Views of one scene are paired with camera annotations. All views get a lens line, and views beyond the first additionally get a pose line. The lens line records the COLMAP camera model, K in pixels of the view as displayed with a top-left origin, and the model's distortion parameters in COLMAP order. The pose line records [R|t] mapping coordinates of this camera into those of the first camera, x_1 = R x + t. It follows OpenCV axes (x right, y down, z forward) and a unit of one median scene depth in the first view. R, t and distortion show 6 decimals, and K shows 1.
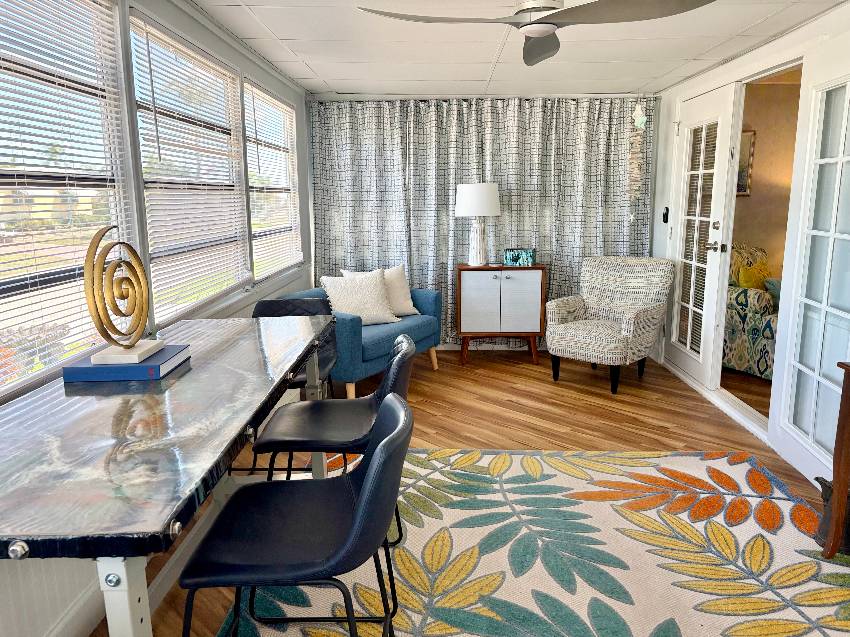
lens RADIAL K [[640.5, 0, 425.1], [0, 640.5, 319.0], [0, 0, 1]] dist [0.001869, 0.002712]
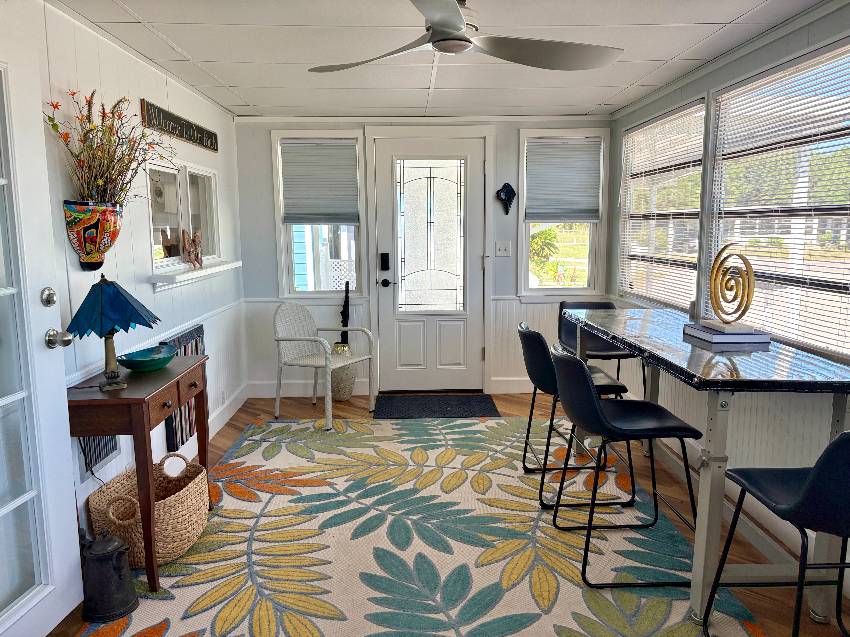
lens RADIAL K [[640.5, 0, 424.6], [0, 640.5, 320.7], [0, 0, 1]] dist [0.001869, 0.002712]
pose [[-0.998579, 0.017070, -0.050478, 0.255360], [-0.000429, 0.944696, 0.327947, -0.358608], [0.053285, 0.327503, -0.943346, 1.860243]]
